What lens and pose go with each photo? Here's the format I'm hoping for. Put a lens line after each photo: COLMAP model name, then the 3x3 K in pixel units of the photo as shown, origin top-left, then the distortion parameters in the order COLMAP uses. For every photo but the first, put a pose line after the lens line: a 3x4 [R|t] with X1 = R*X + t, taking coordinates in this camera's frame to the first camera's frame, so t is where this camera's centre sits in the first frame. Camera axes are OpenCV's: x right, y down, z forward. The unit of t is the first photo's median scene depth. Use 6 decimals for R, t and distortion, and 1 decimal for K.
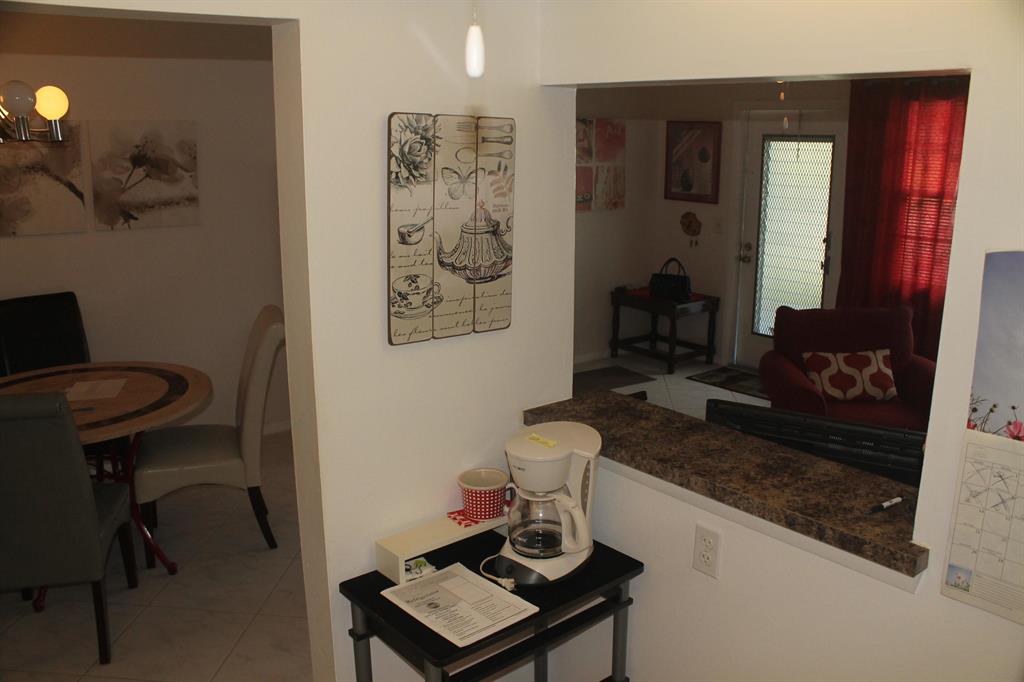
lens RADIAL K [[856.2, 0, 508.2], [0, 856.2, 339.7], [0, 0, 1]] dist [-0.133572, 0.078520]
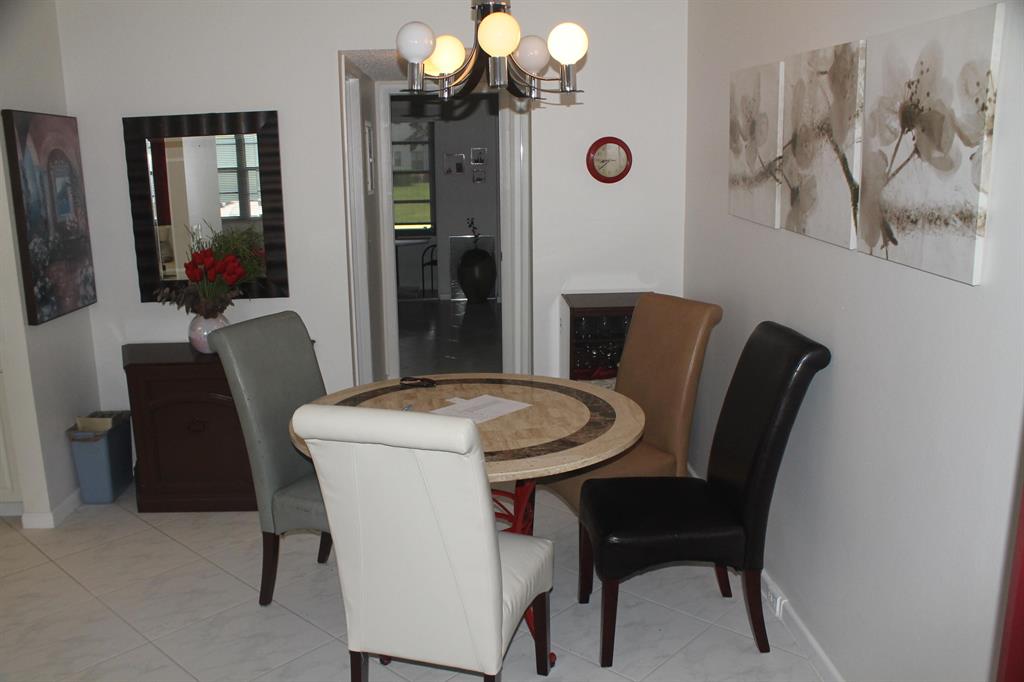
lens RADIAL K [[856.2, 0, 507.9], [0, 856.2, 344.3], [0, 0, 1]] dist [-0.133572, 0.078520]
pose [[-0.599886, 0.181821, -0.779152, 0.058789], [-0.176339, 0.919843, 0.350419, -0.219939], [0.780411, 0.347606, -0.519739, 1.105558]]
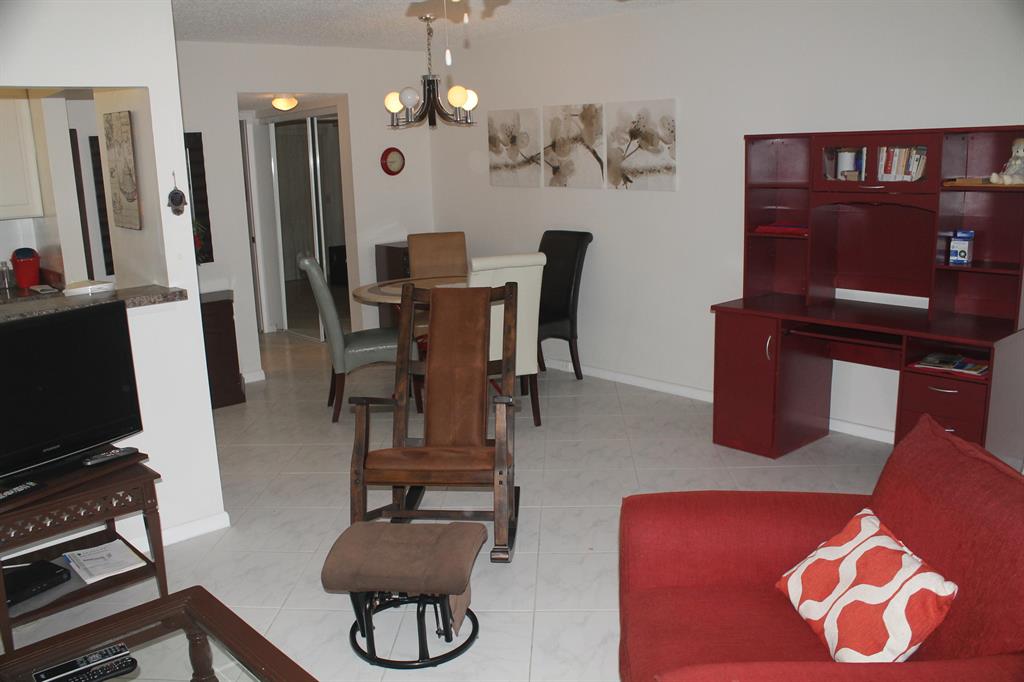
lens RADIAL K [[856.2, 0, 510.9], [0, 856.2, 344.2], [0, 0, 1]] dist [-0.133572, 0.078520]
pose [[0.042834, 0.217451, -0.975131, 0.824680], [-0.200559, 0.958030, 0.204828, -0.137954], [0.978745, 0.186798, 0.084648, 0.774764]]
